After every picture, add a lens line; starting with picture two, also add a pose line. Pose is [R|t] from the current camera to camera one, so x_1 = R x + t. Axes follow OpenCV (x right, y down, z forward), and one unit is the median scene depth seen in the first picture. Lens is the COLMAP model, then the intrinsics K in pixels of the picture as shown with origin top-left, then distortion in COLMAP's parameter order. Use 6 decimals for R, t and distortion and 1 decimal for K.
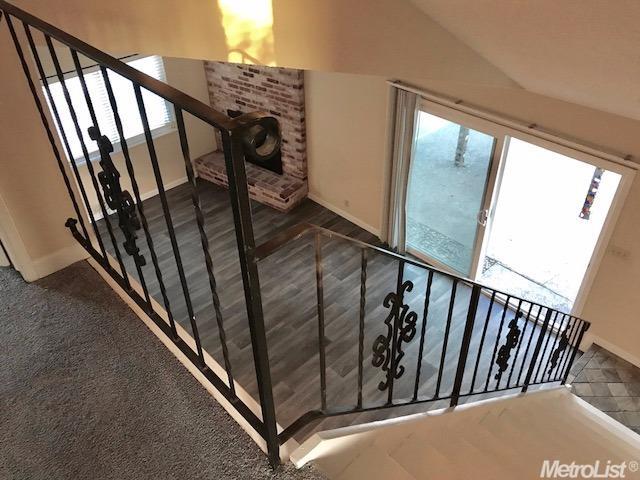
lens RADIAL K [[527.0, 0, 320.7], [0, 527.0, 236.3], [0, 0, 1]] dist [0.094182, -0.112612]
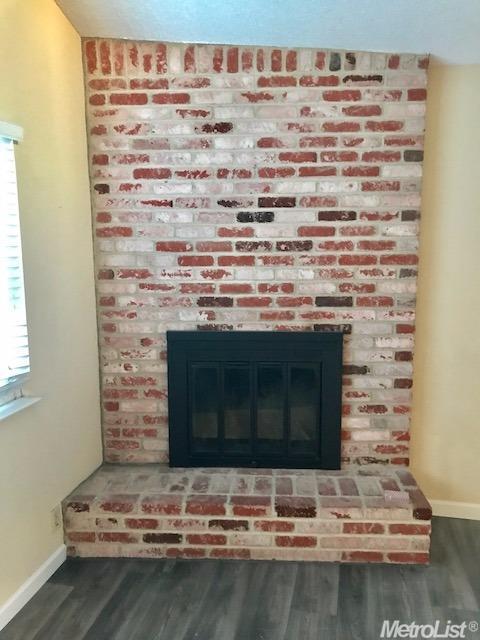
lens RADIAL K [[522.4, 0, 240.0], [0, 522.4, 320.0], [0, 0, 1]] dist [0.018402, -0.006567]
pose [[0.828108, -0.061182, 0.557219, -0.357549], [0.325653, 0.861595, -0.389365, -0.090885], [-0.456275, 0.503896, 0.733418, 0.746883]]
